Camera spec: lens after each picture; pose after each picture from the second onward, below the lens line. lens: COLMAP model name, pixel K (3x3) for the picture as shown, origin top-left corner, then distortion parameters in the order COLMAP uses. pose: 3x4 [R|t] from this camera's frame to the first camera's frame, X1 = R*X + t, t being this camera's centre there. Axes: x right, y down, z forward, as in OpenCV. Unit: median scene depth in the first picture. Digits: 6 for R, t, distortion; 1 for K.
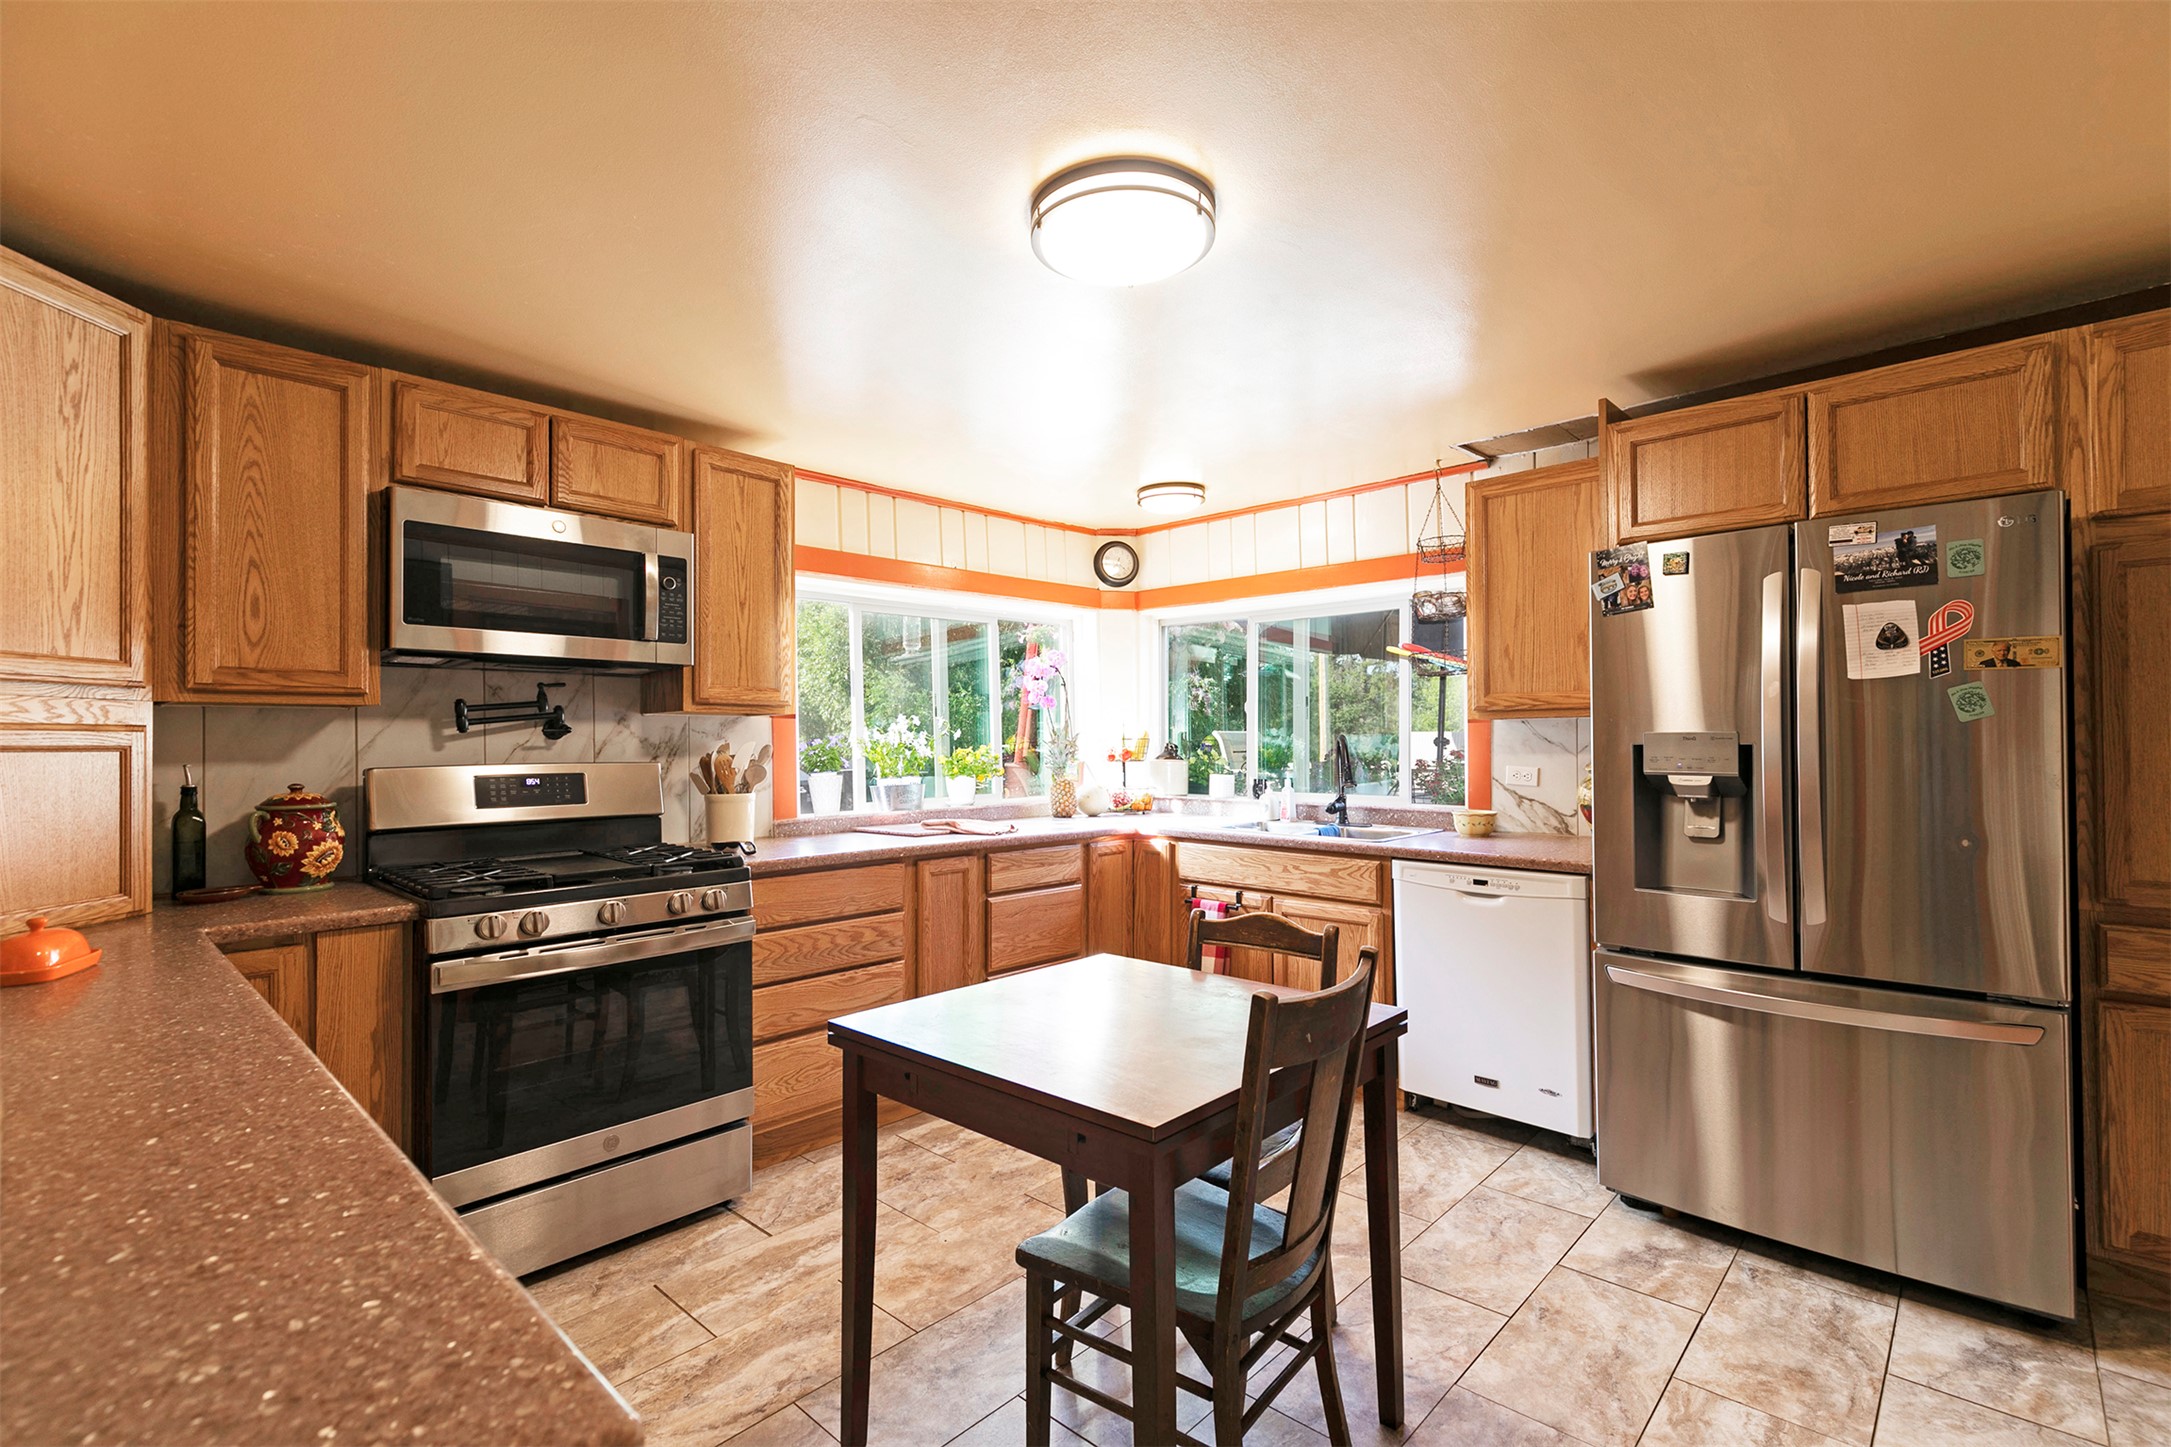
lens RADIAL K [[975.0, 0, 1081.5], [0, 975.0, 736.1], [0, 0, 1]] dist [0.005074, 0.000115]
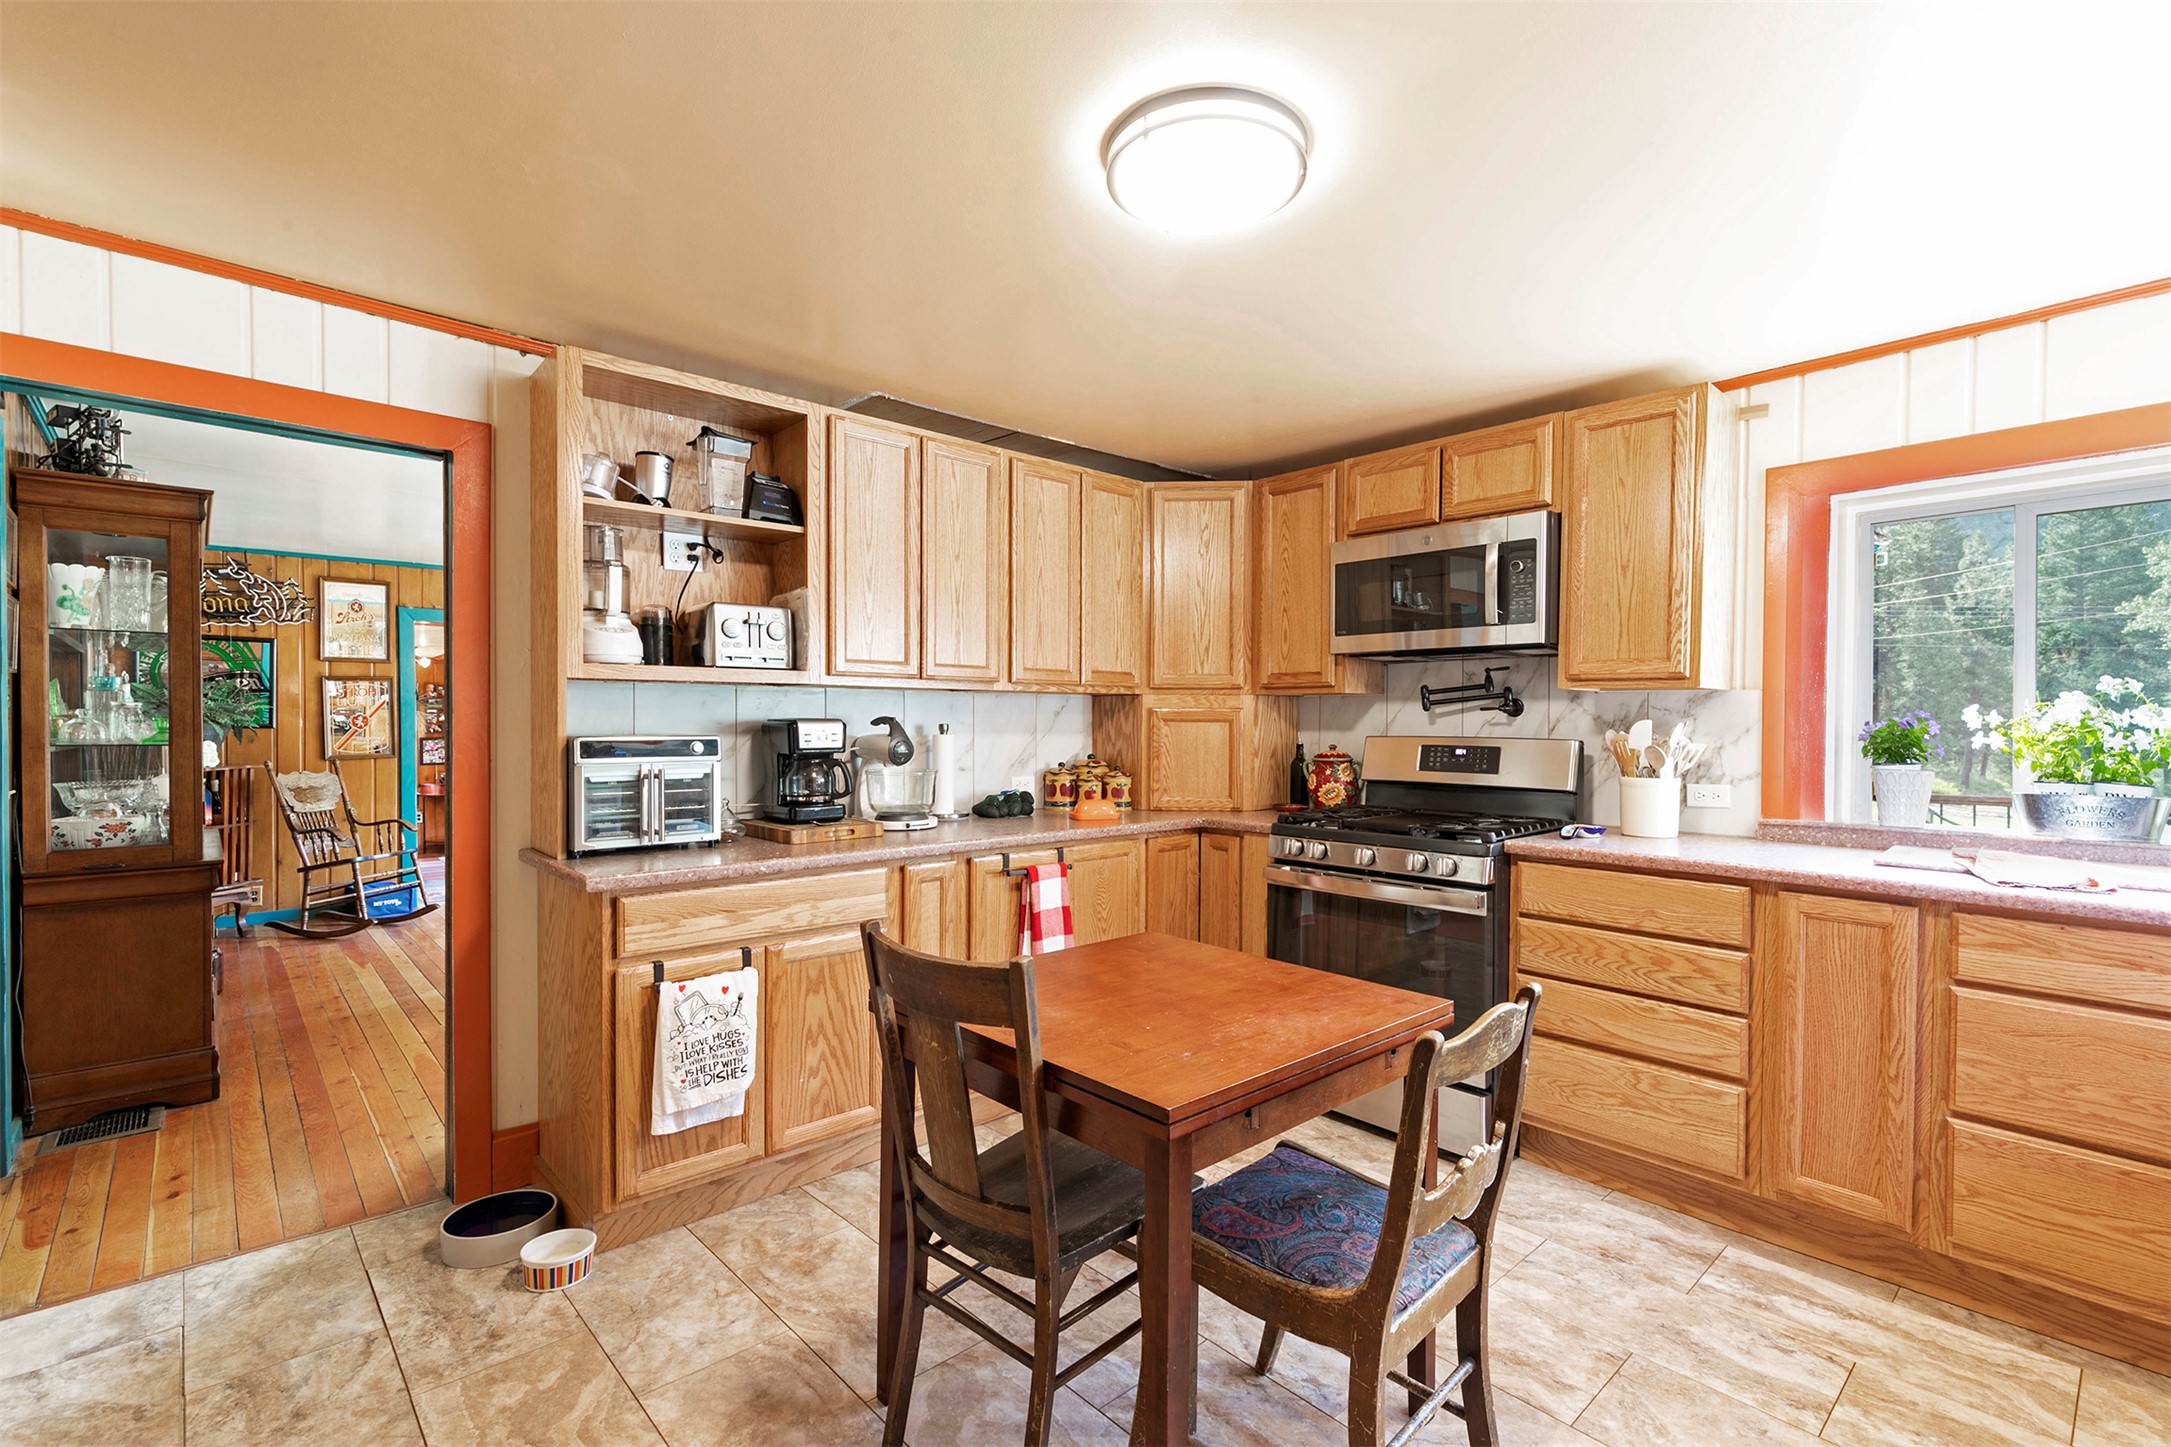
lens RADIAL K [[975.0, 0, 1081.5], [0, 975.0, 736.1], [0, 0, 1]] dist [0.005074, 0.000115]
pose [[-0.086010, 0.023695, -0.996012, 0.645622], [0.002213, 0.999719, 0.023592, -0.001833], [0.996292, -0.000175, -0.086039, 0.619615]]
